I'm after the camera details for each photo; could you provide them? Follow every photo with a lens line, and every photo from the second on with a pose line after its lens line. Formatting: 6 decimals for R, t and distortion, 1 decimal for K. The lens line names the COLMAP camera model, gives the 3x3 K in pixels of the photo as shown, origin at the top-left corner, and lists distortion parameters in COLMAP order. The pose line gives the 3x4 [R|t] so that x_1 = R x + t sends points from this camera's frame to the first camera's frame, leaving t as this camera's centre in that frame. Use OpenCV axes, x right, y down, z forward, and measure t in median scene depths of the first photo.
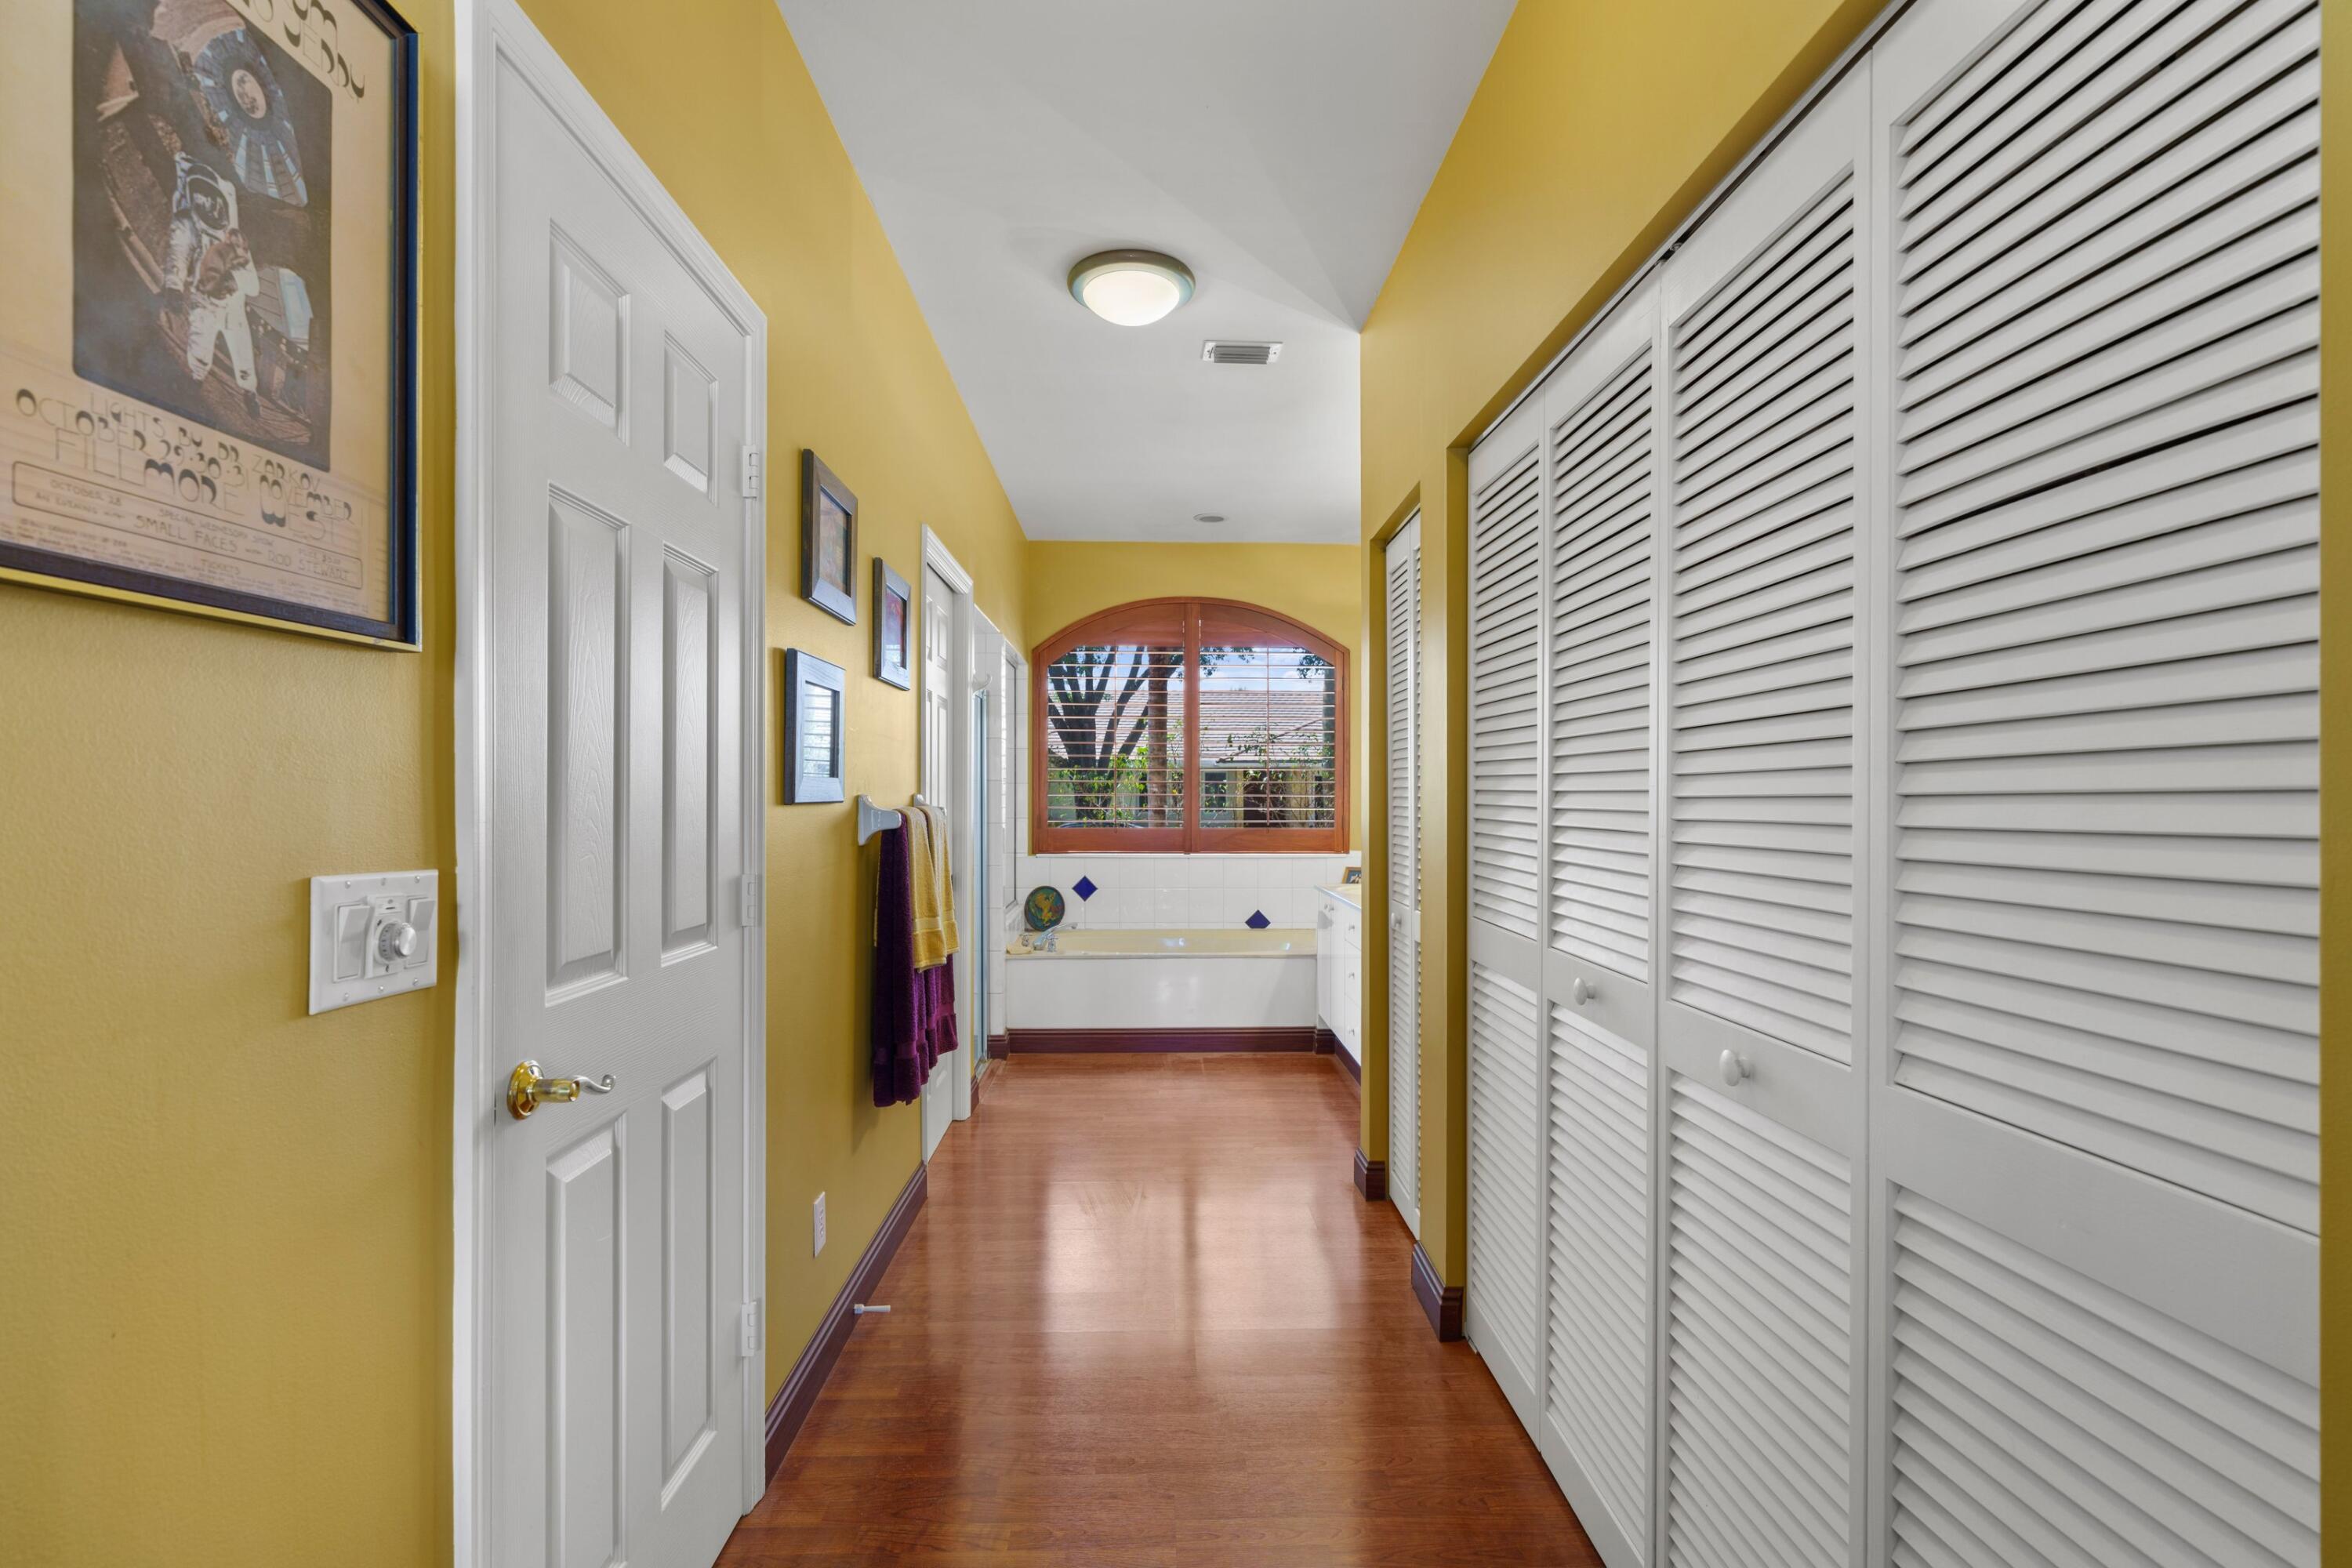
lens RADIAL K [[1086.6, 0, 1174.7], [0, 1086.6, 785.7], [0, 0, 1]] dist [0.000004, 0.000261]
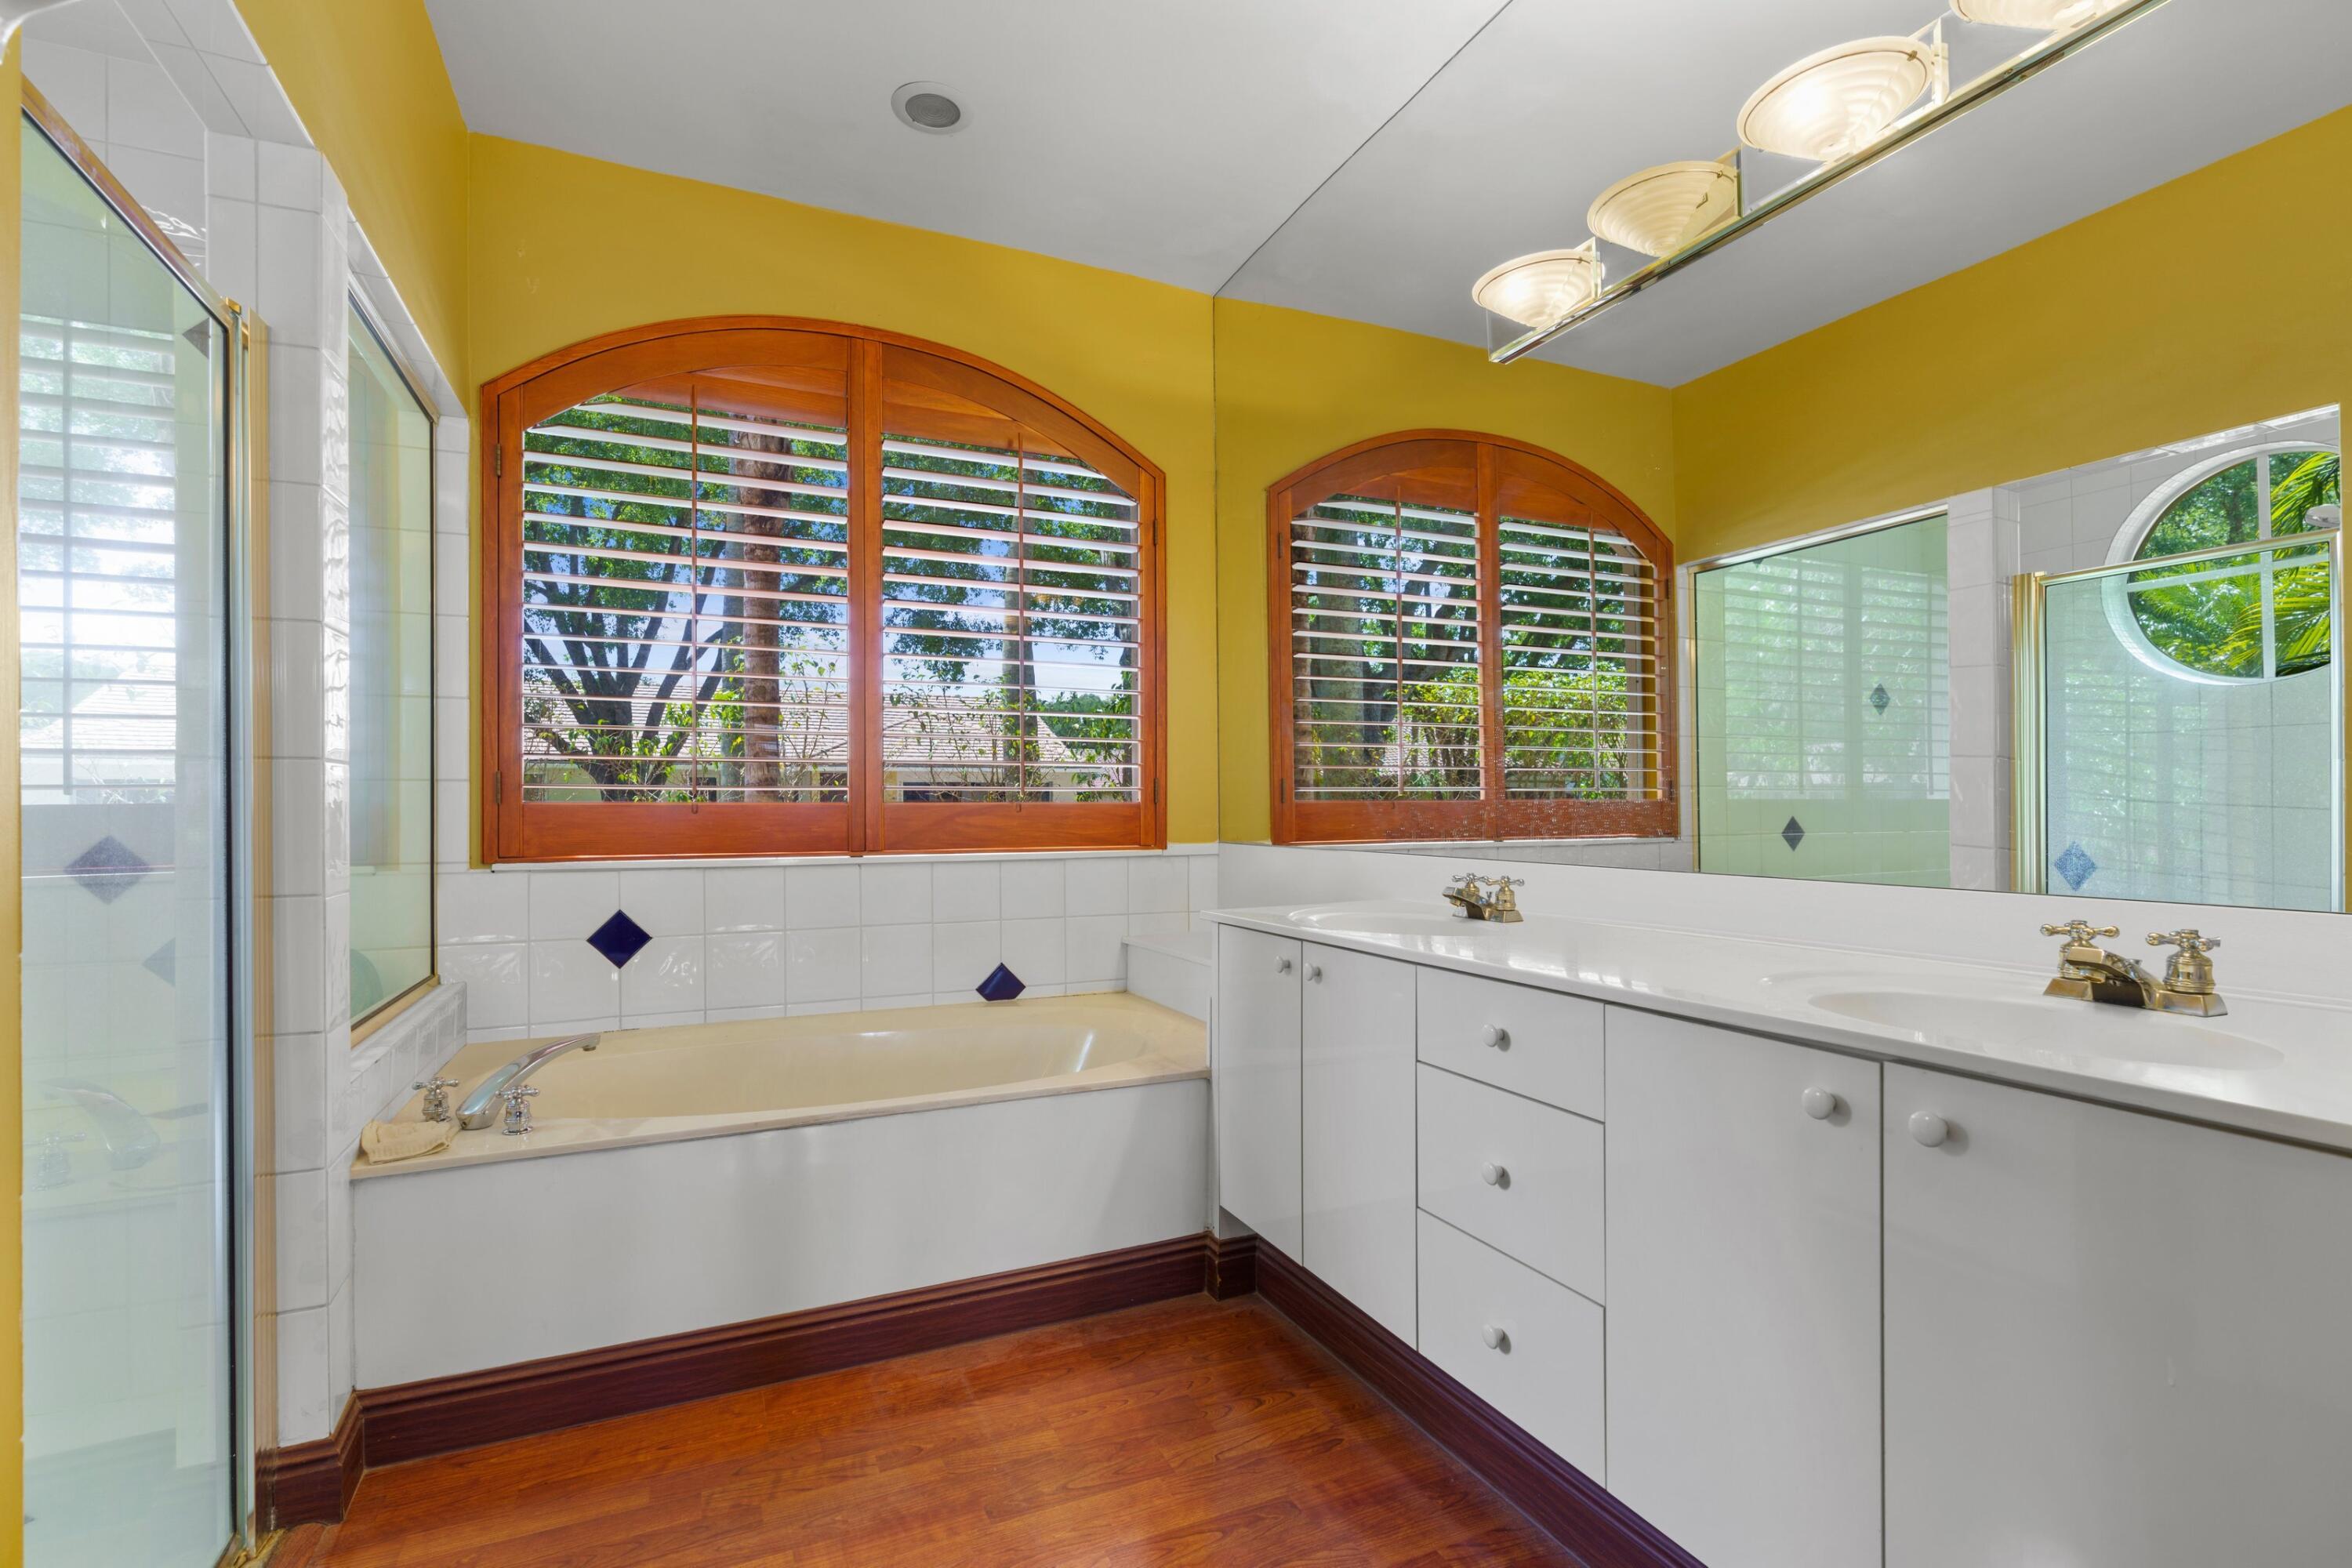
lens RADIAL K [[1086.6, 0, 1177.6], [0, 1086.6, 792.3], [0, 0, 1]] dist [0.000004, 0.000261]
pose [[0.922997, -0.000914, 0.384806, -0.014527], [0.005327, 0.999932, -0.010402, 0.013669], [-0.384770, 0.011651, 0.922939, 0.169911]]
